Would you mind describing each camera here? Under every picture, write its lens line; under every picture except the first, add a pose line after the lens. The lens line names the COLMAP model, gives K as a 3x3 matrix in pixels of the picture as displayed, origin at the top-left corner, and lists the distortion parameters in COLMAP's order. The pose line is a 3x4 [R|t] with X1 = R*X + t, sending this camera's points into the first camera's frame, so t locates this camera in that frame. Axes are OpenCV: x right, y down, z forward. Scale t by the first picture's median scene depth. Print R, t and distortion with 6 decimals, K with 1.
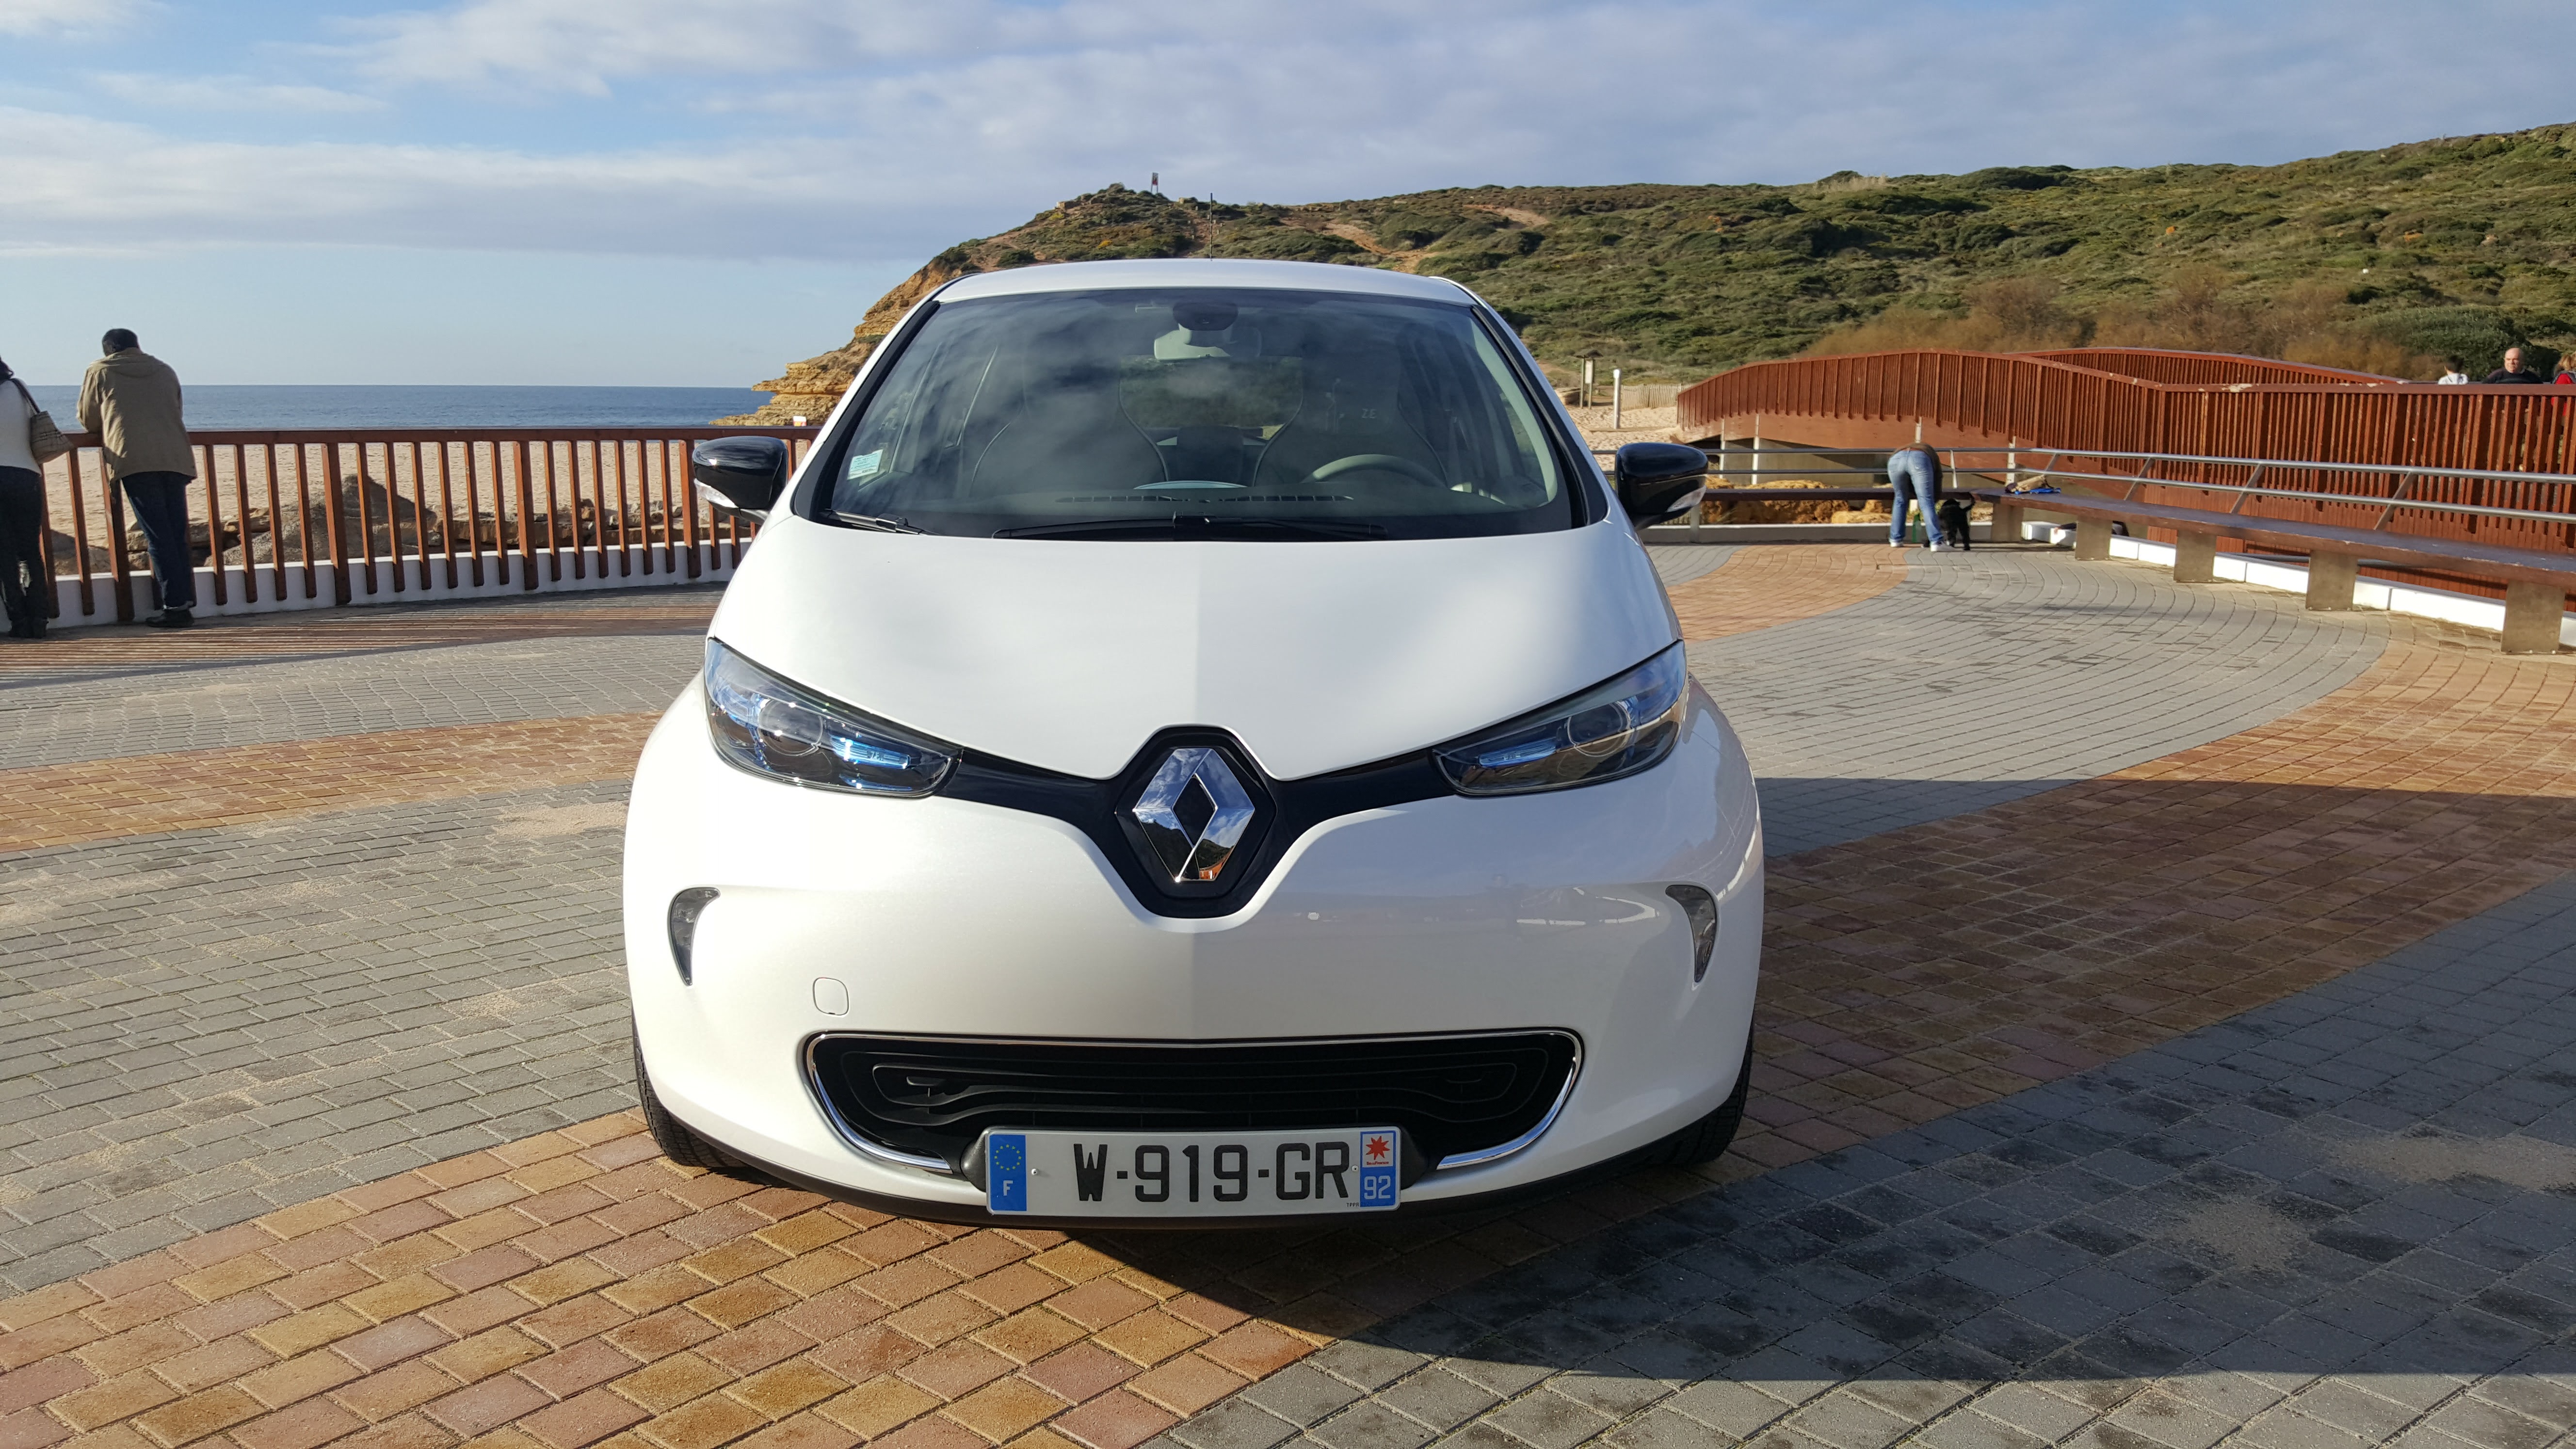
lens RADIAL K [[2057.2, 0, 1299.5], [0, 2057.2, 735.3], [0, 0, 1]] dist [0.023072, -0.035195]
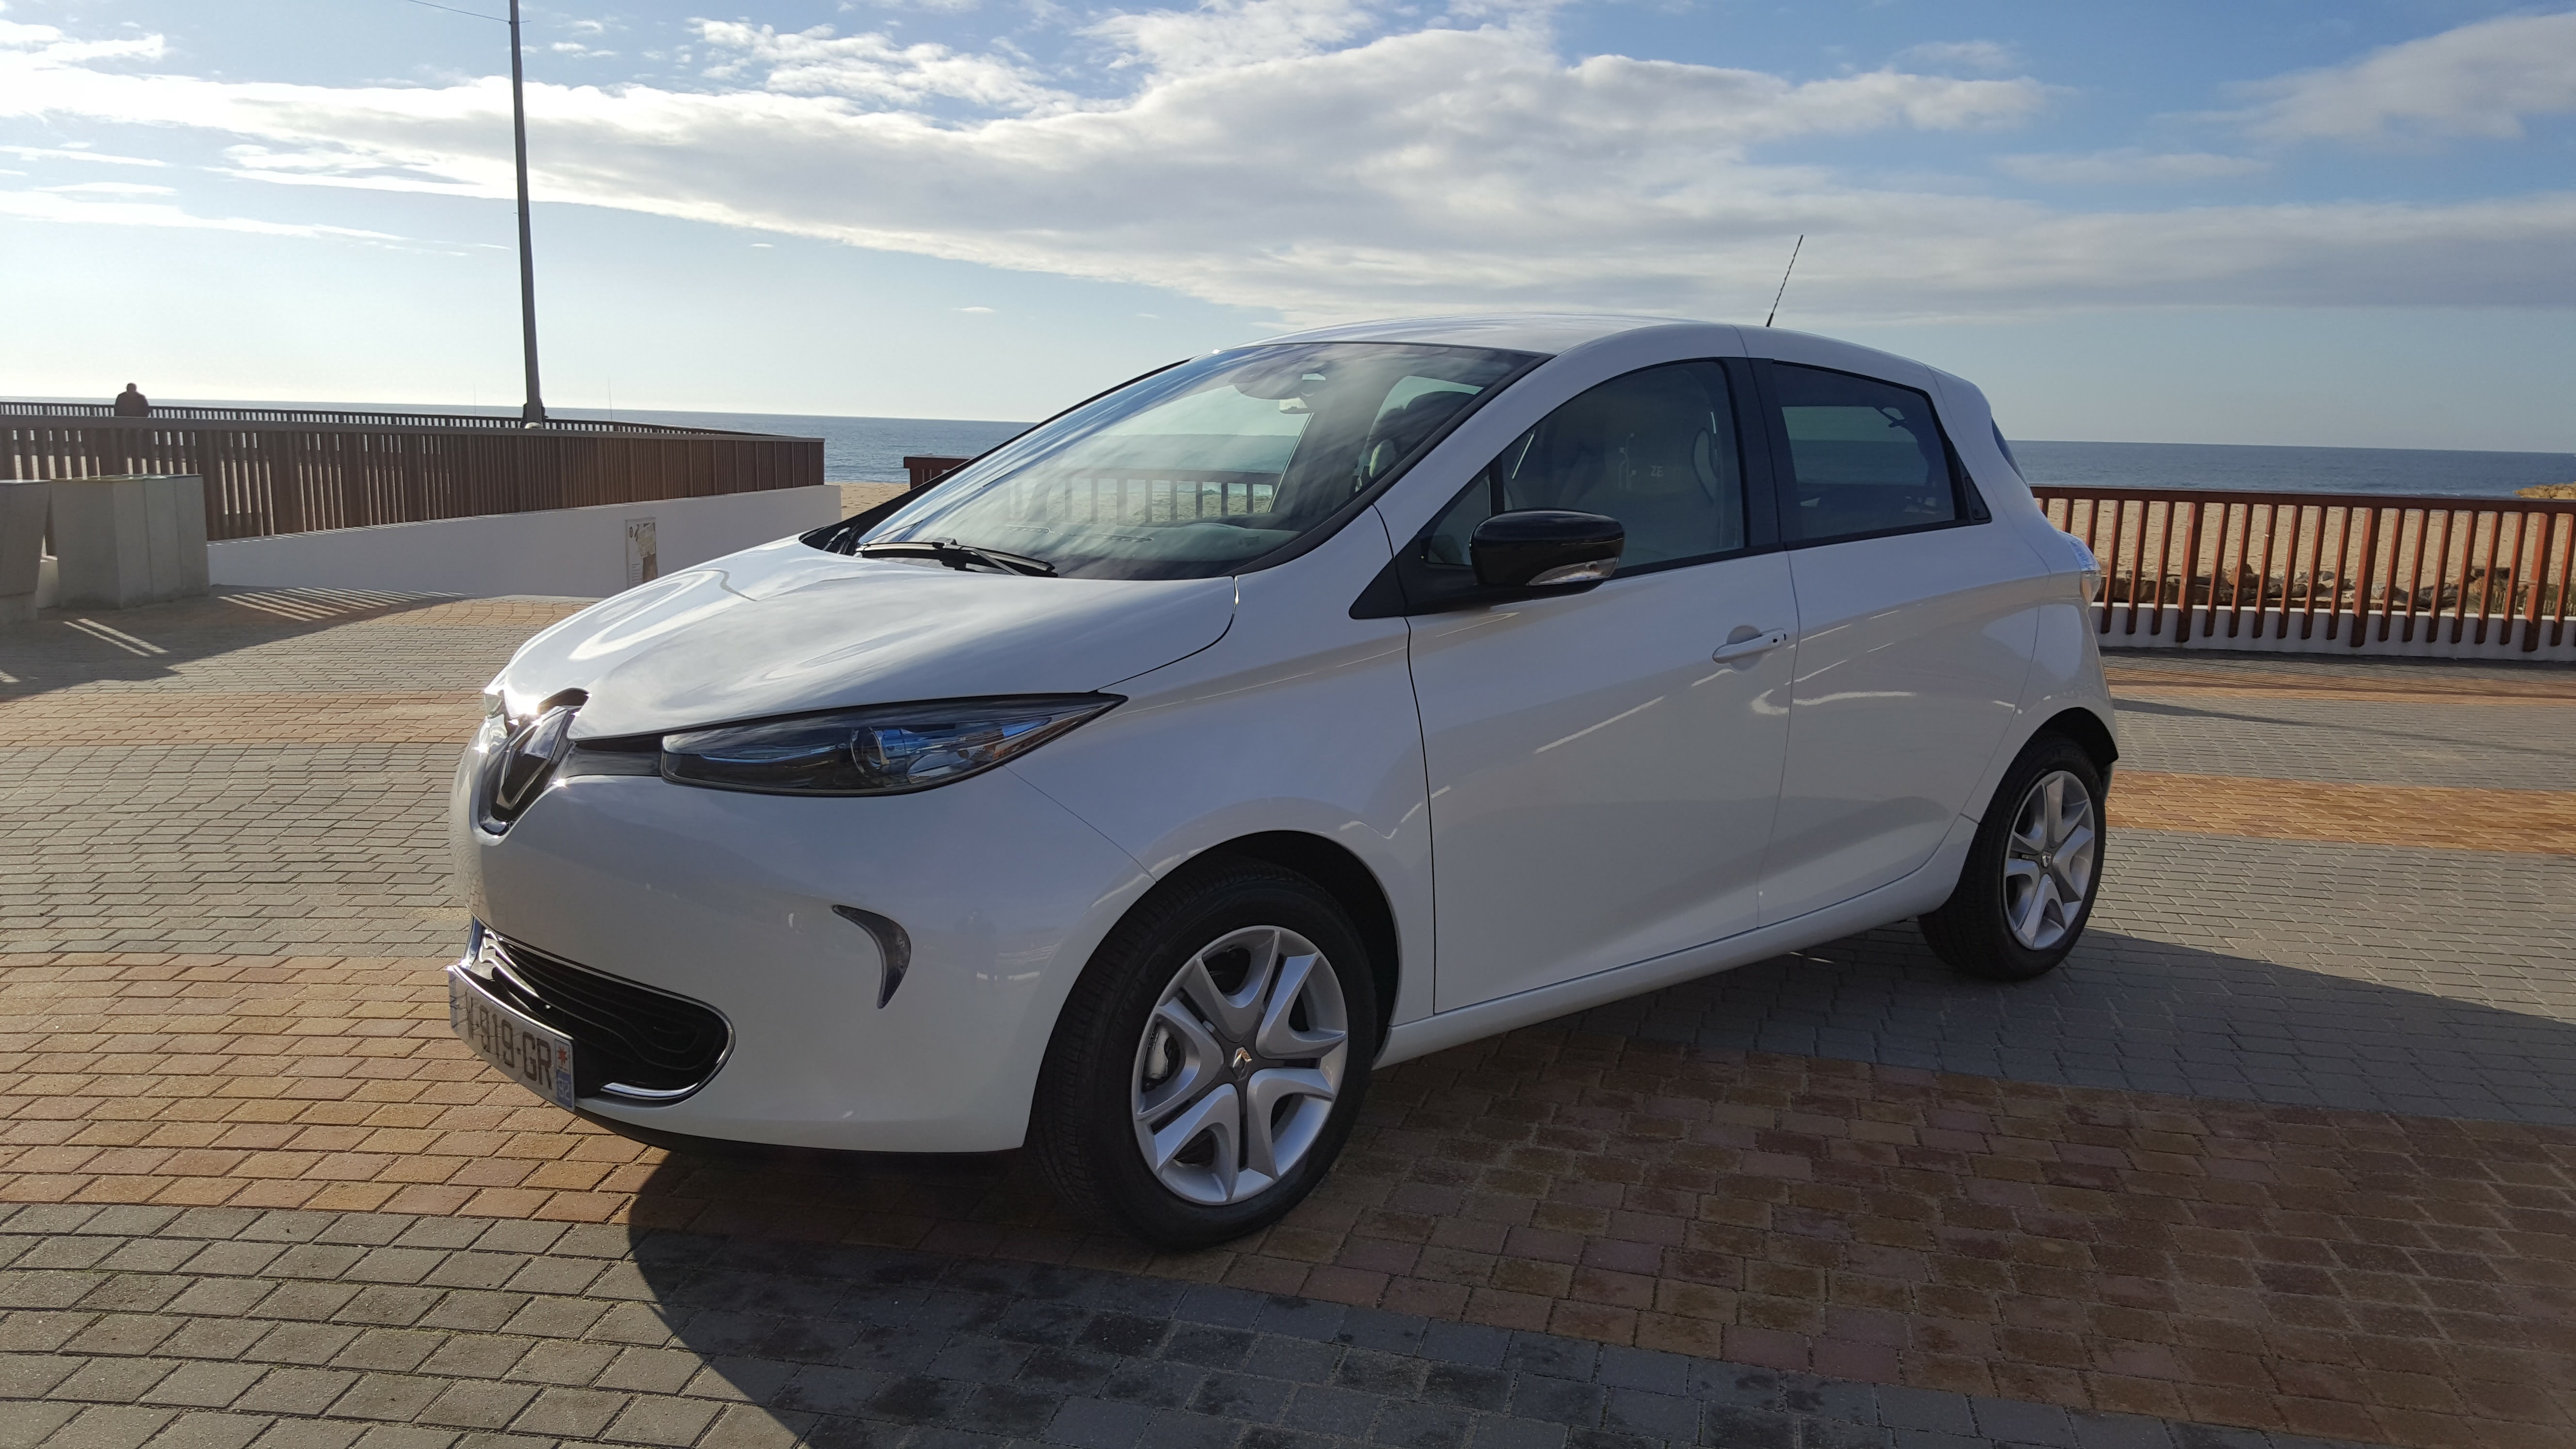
lens RADIAL K [[2057.2, 0, 1296.3], [0, 2057.2, 728.3], [0, 0, 1]] dist [0.023072, -0.035195]
pose [[0.630947, 0.131392, -0.764619, 0.169127], [-0.154977, 0.987036, 0.041729, -0.015367], [0.760189, 0.092169, 0.643131, 0.072258]]
